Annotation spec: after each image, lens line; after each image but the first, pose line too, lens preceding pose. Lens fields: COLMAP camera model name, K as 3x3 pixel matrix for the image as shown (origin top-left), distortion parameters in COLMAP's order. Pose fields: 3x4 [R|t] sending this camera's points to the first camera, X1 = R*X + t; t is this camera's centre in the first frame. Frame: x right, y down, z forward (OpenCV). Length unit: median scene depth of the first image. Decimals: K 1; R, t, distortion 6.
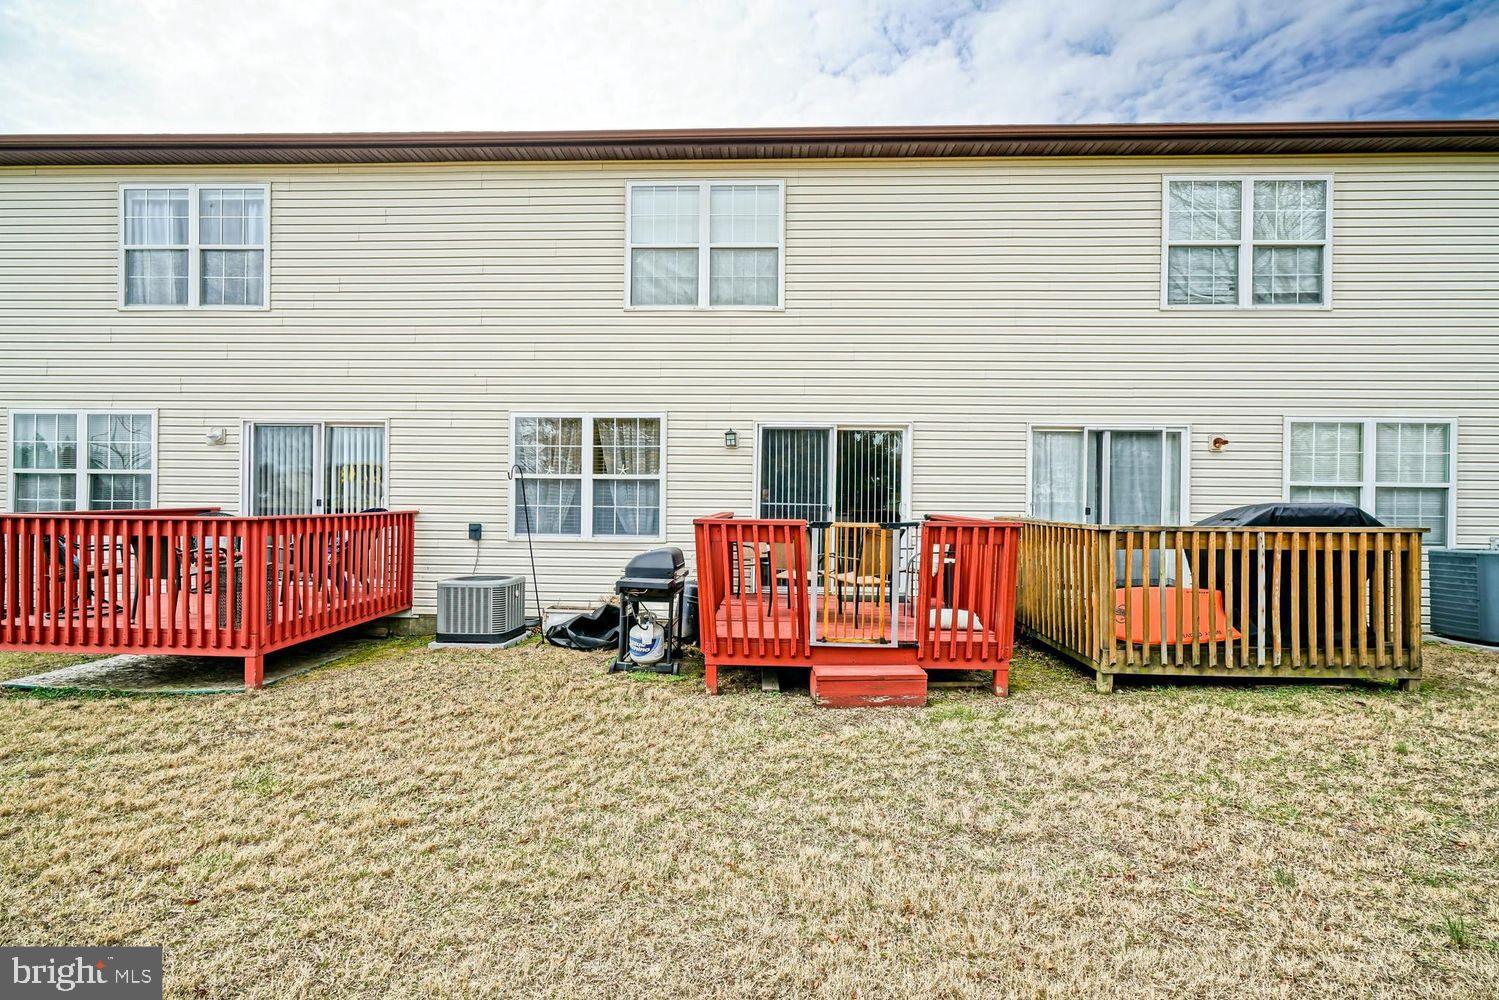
lens RADIAL K [[655.8, 0, 749.9], [0, 655.8, 490.4], [0, 0, 1]] dist [0.039383, 0.000084]
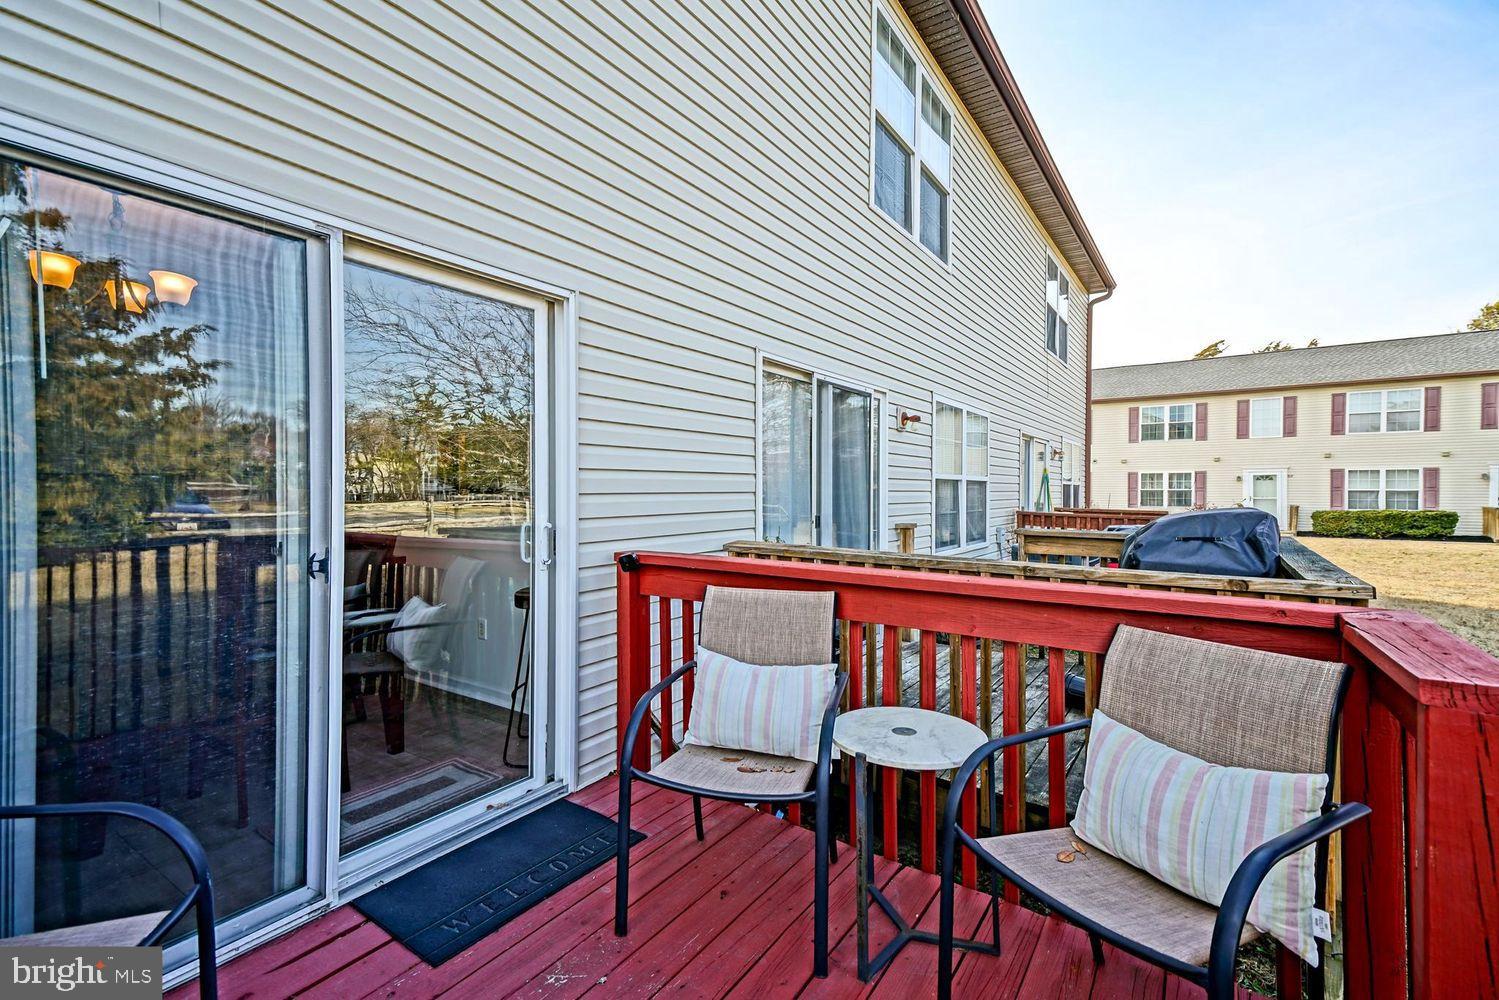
lens RADIAL K [[655.8, 0, 749.9], [0, 655.8, 490.4], [0, 0, 1]] dist [0.039383, 0.000084]
pose [[0.542586, -0.011493, 0.839922, -0.002549], [0.004359, 0.999931, 0.010867, -0.001423], [-0.839989, -0.002235, 0.542598, 0.738738]]
